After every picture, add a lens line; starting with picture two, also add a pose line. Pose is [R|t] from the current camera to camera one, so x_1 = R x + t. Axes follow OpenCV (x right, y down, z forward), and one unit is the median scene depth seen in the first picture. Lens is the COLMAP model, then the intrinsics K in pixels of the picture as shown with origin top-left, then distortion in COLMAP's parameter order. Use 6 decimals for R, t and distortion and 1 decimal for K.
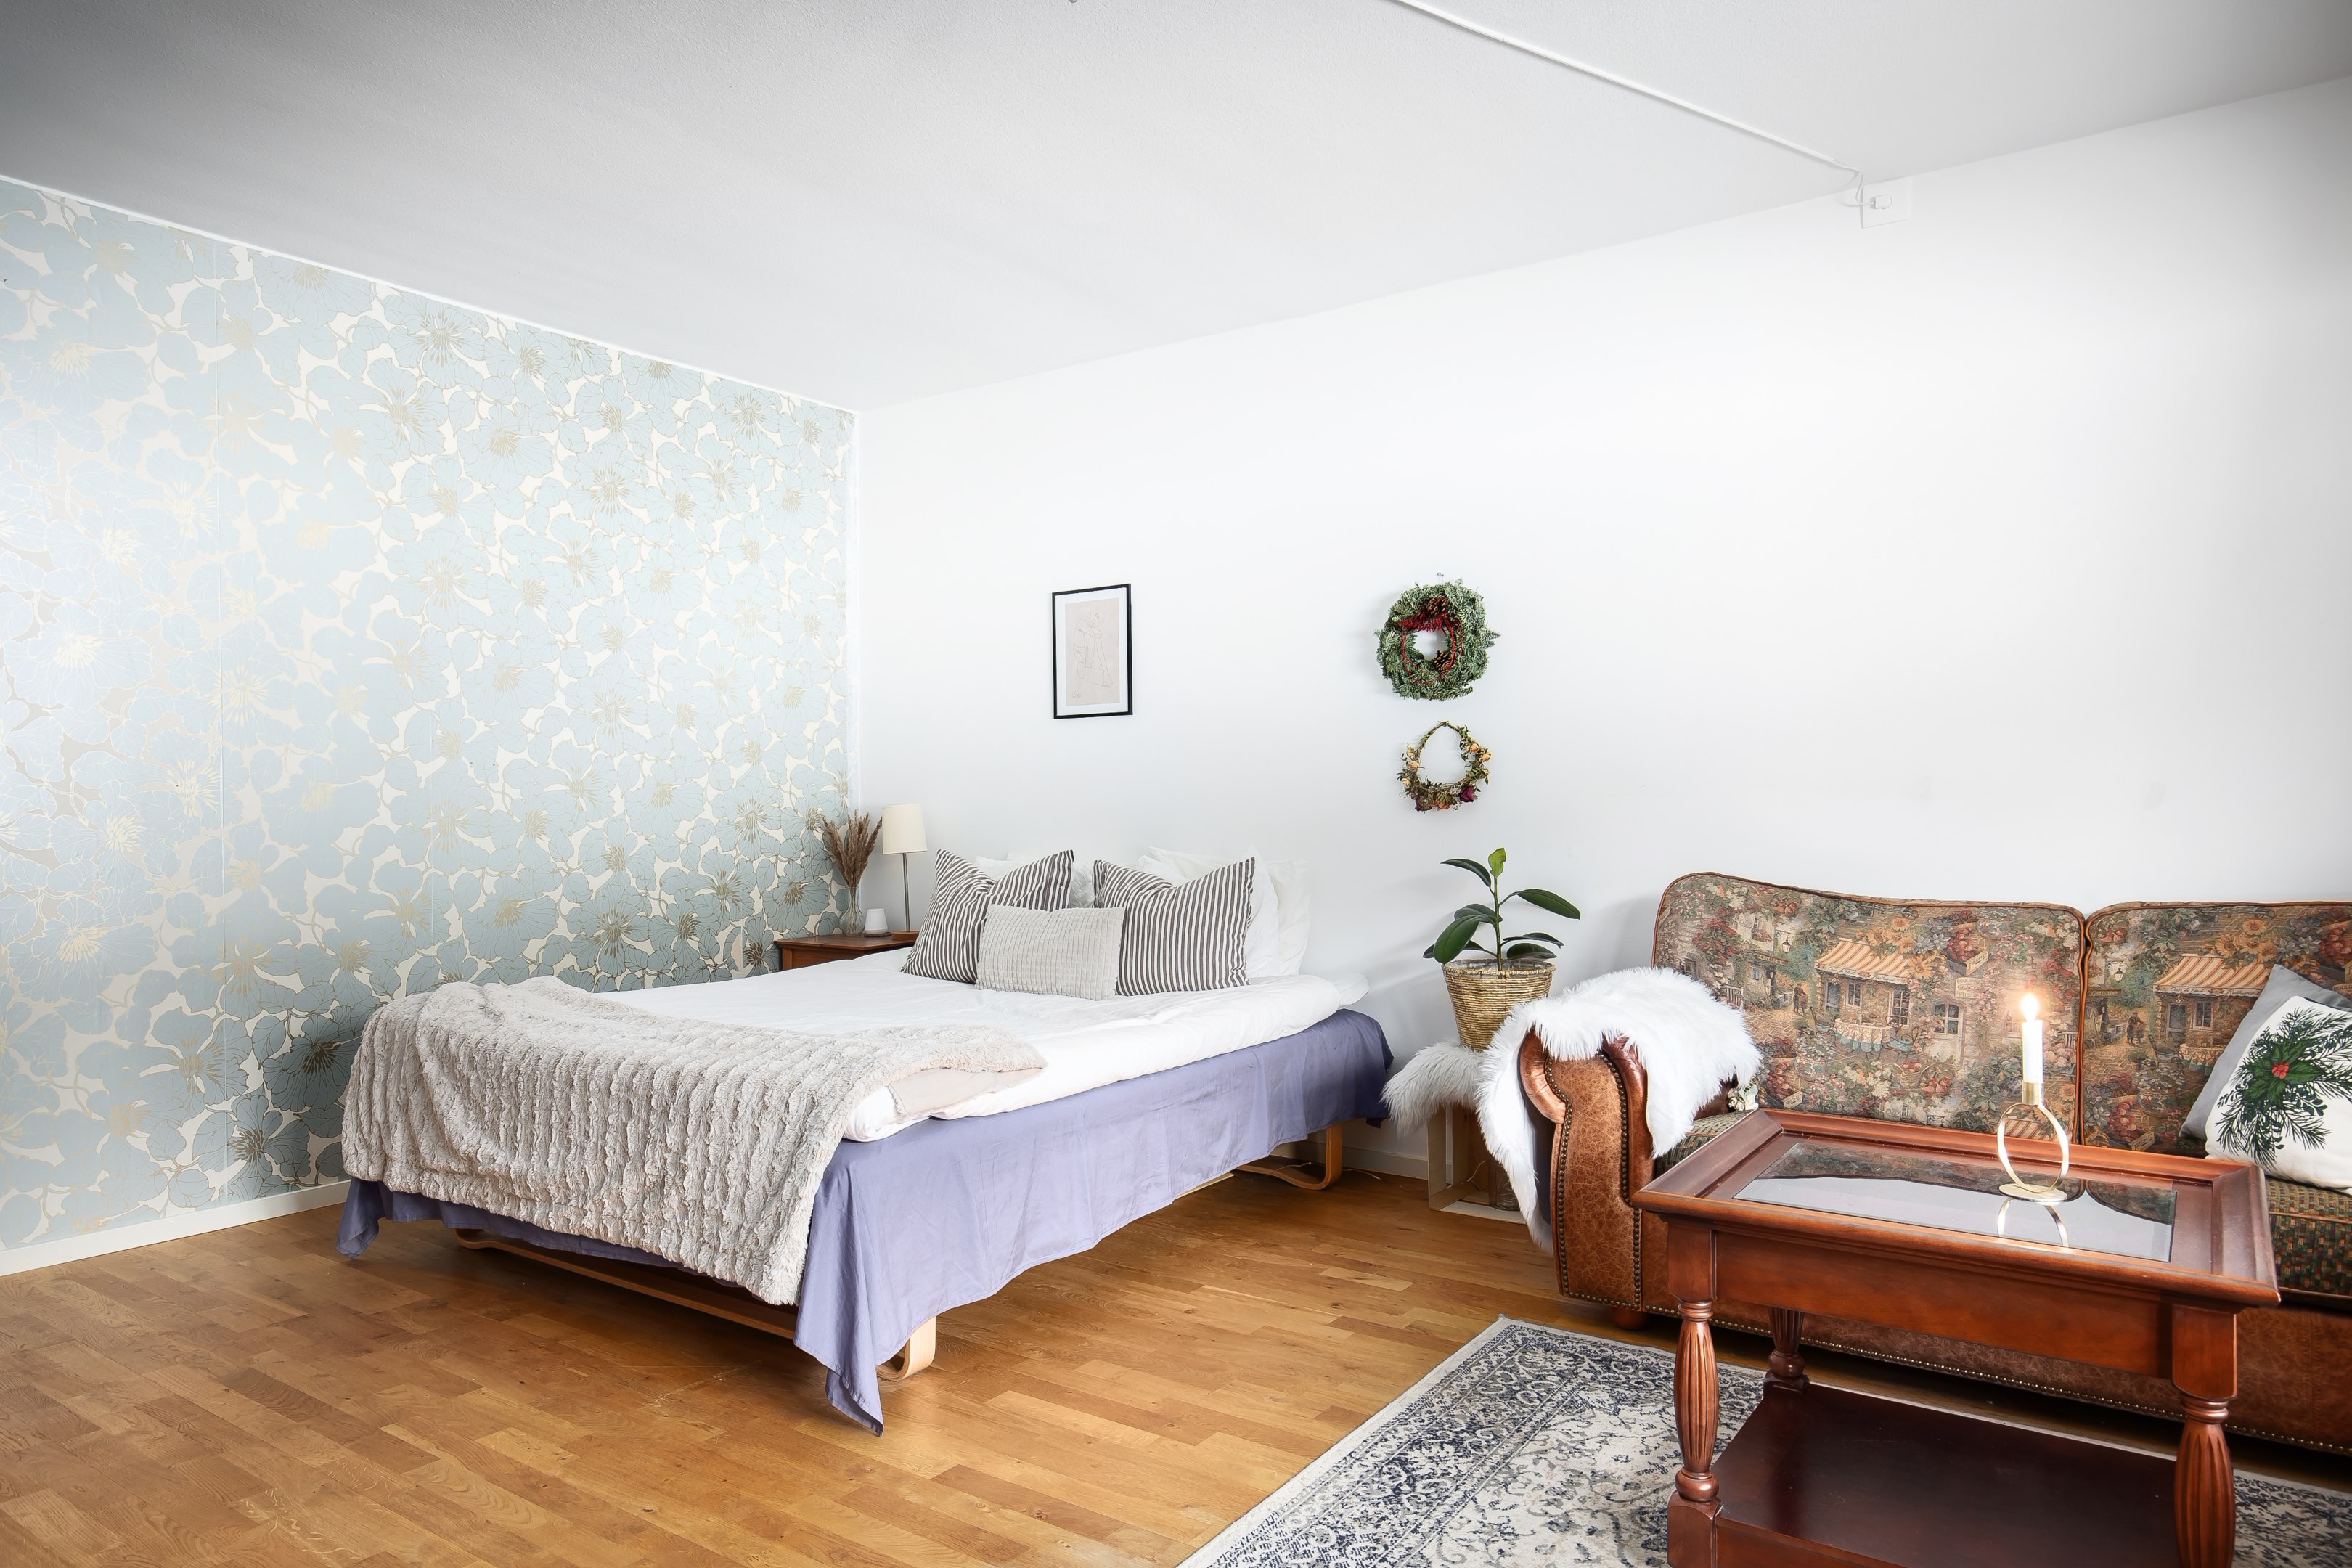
lens RADIAL K [[1470.4, 0, 1176.0], [0, 1470.4, 784.0], [0, 0, 1]] dist [0.002230, 0.000632]
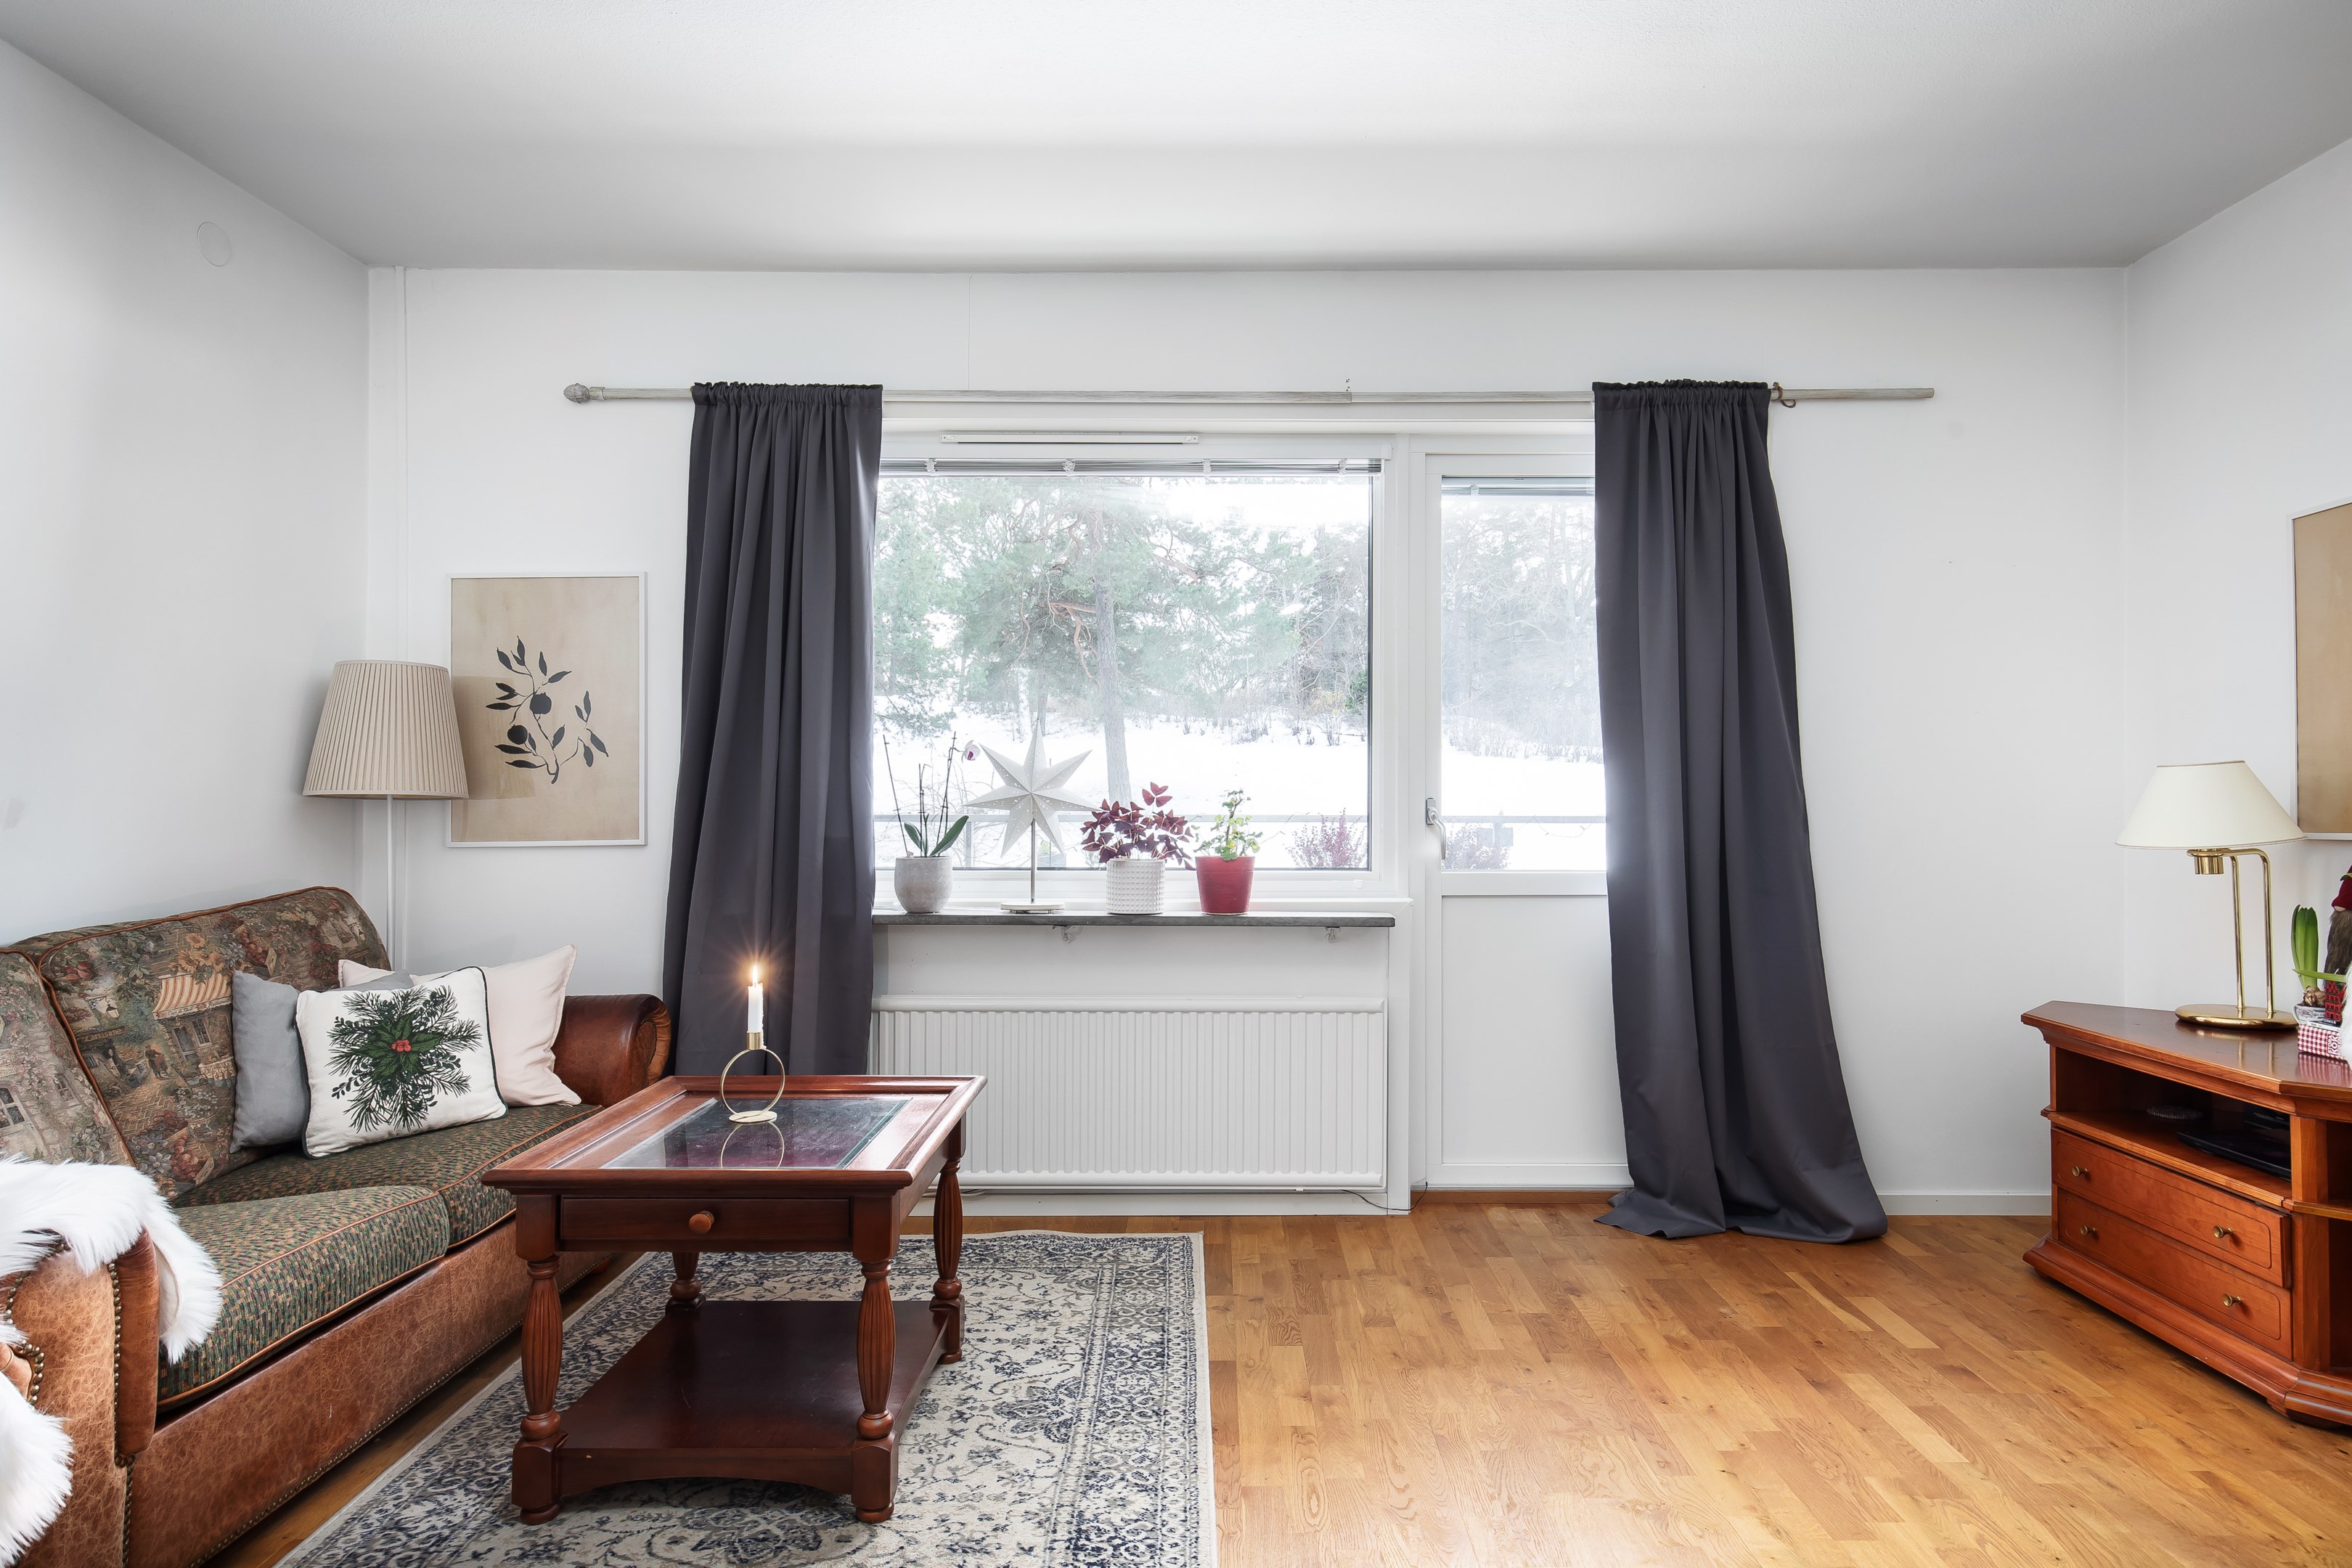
lens RADIAL K [[1321.7, 0, 1227.9], [0, 1321.7, 774.1], [0, 0, 1]] dist [0.003132, 0.001397]
pose [[-0.584865, 0.018740, 0.810914, -0.422512], [-0.004276, 0.999648, -0.026185, 0.002209], [-0.811119, -0.018782, -0.584579, 0.917600]]
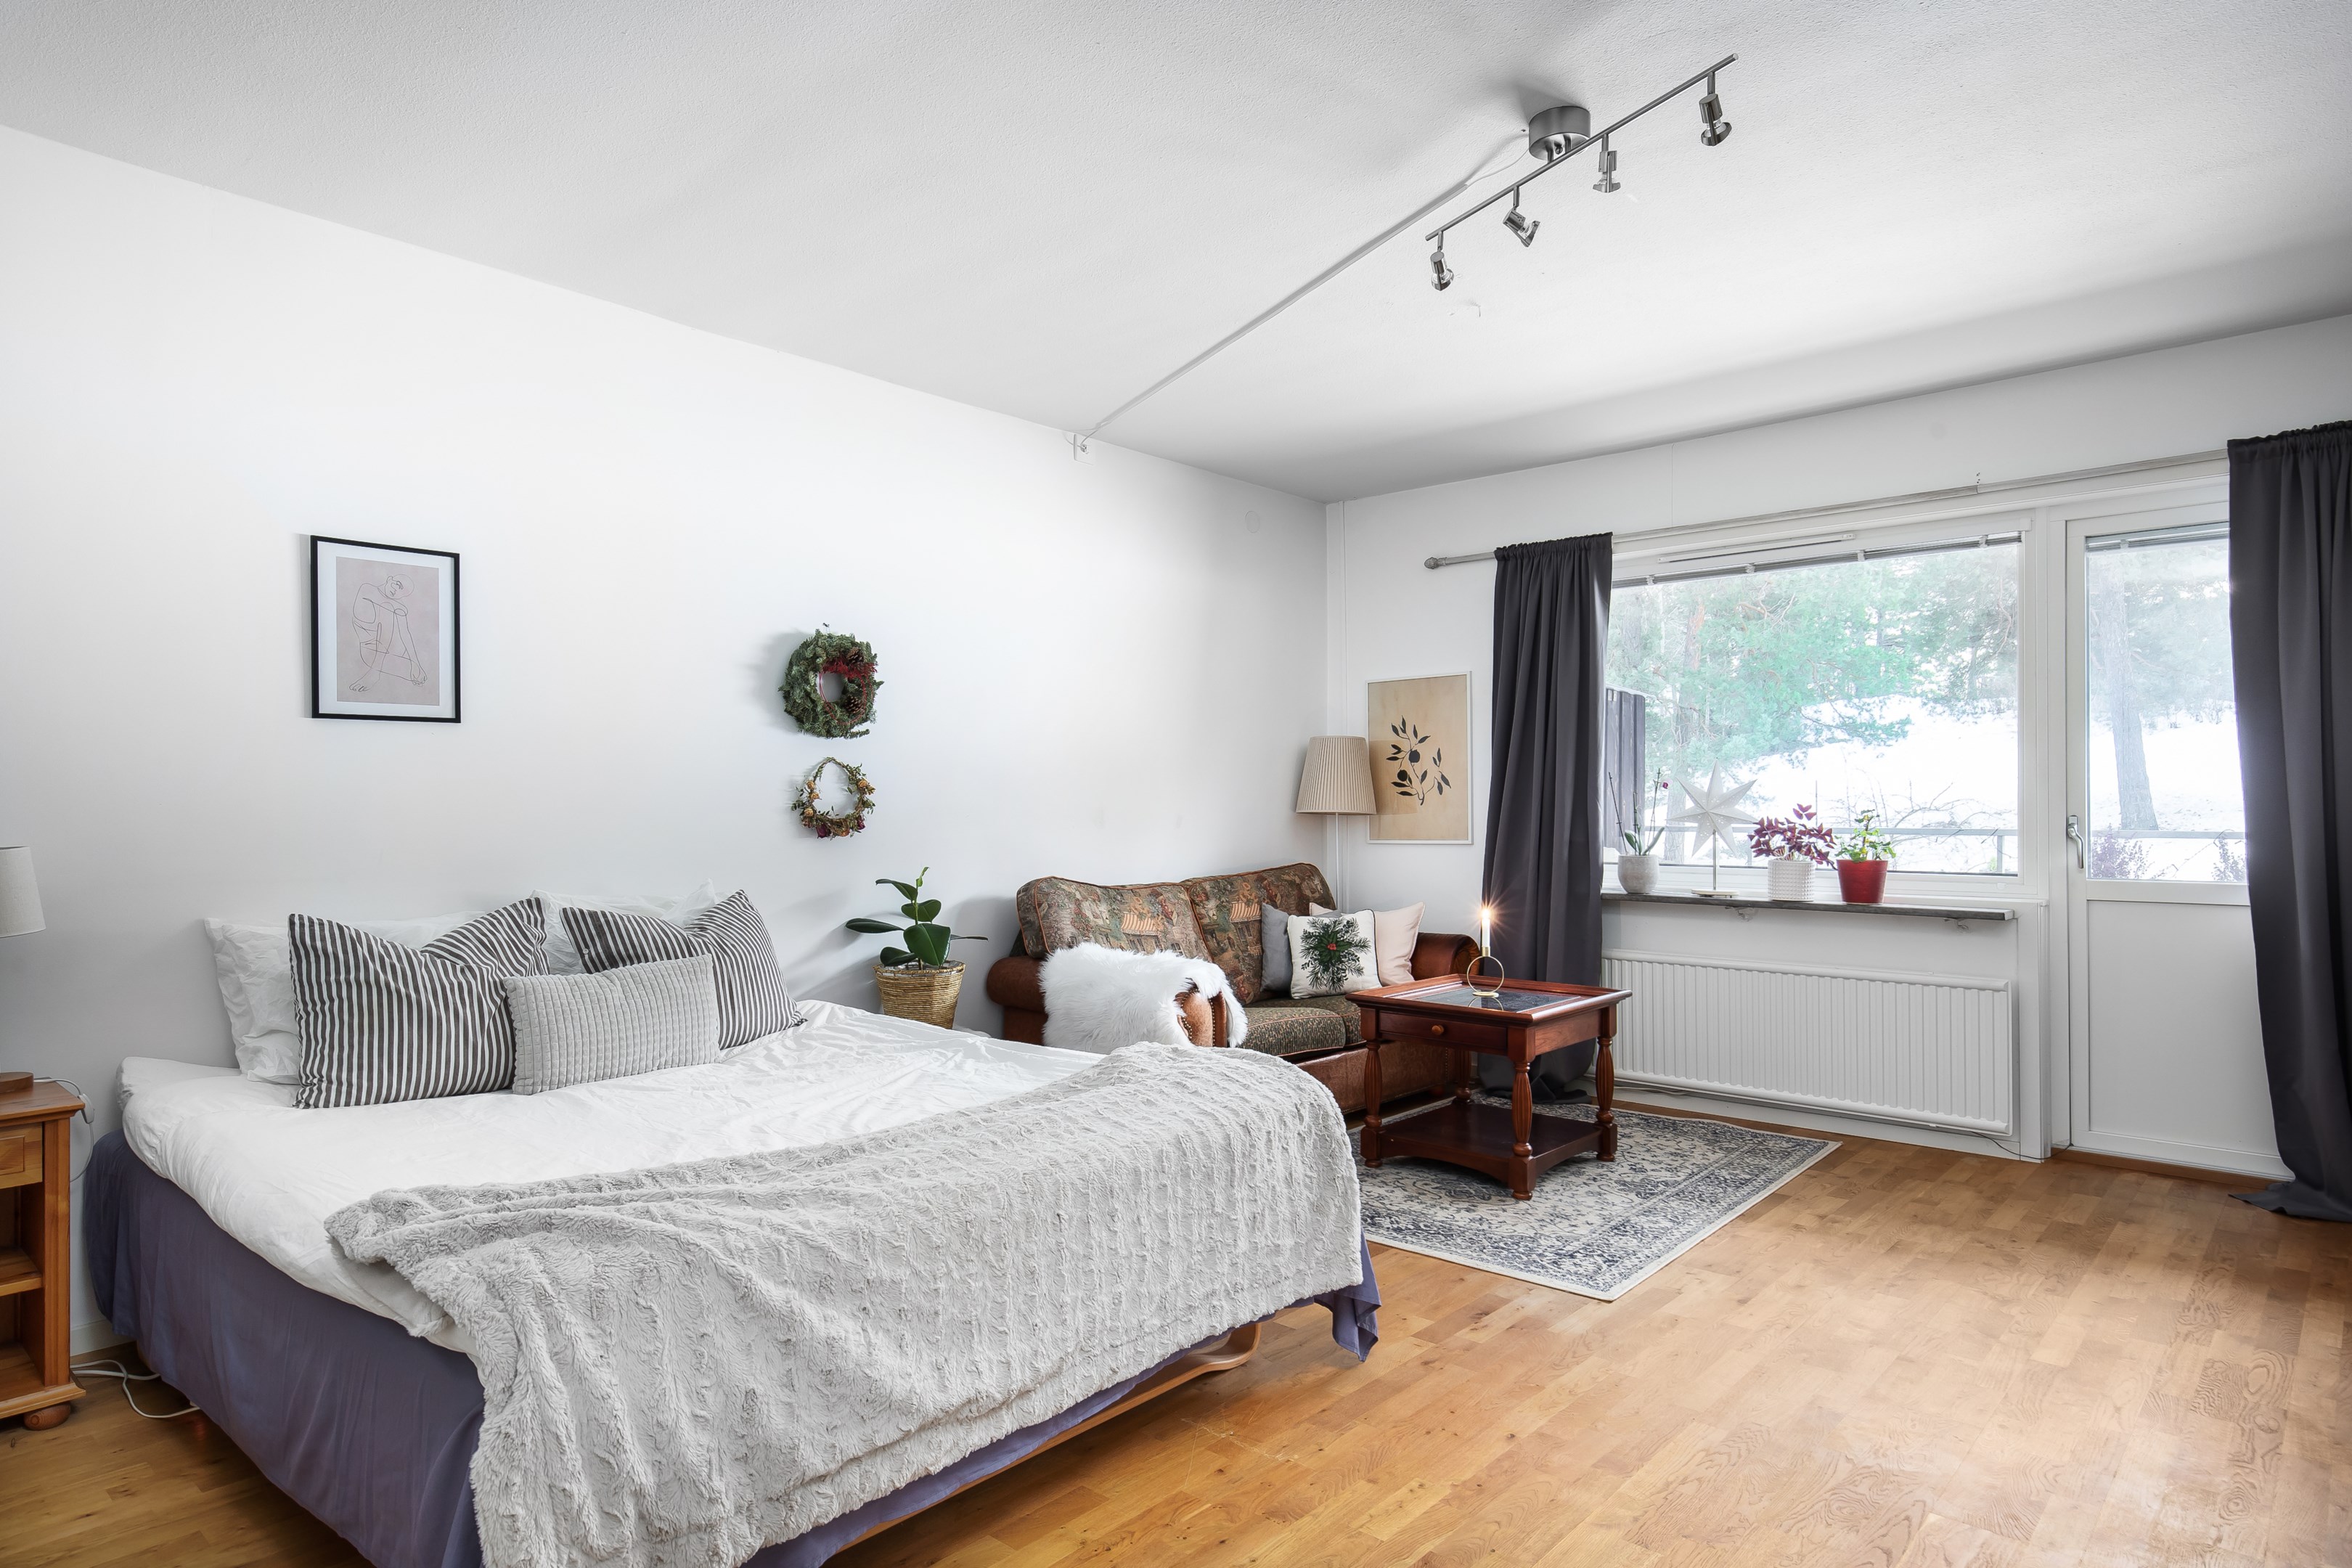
lens RADIAL K [[1342.6, 0, 1176.0], [0, 1342.6, 784.0], [0, 0, 1]] dist [0.002573, 0.003038]
pose [[0.114171, 0.022716, 0.993201, -1.086812], [-0.008067, 0.999727, -0.021938, -0.002935], [-0.993428, -0.005508, 0.114323, 0.847362]]
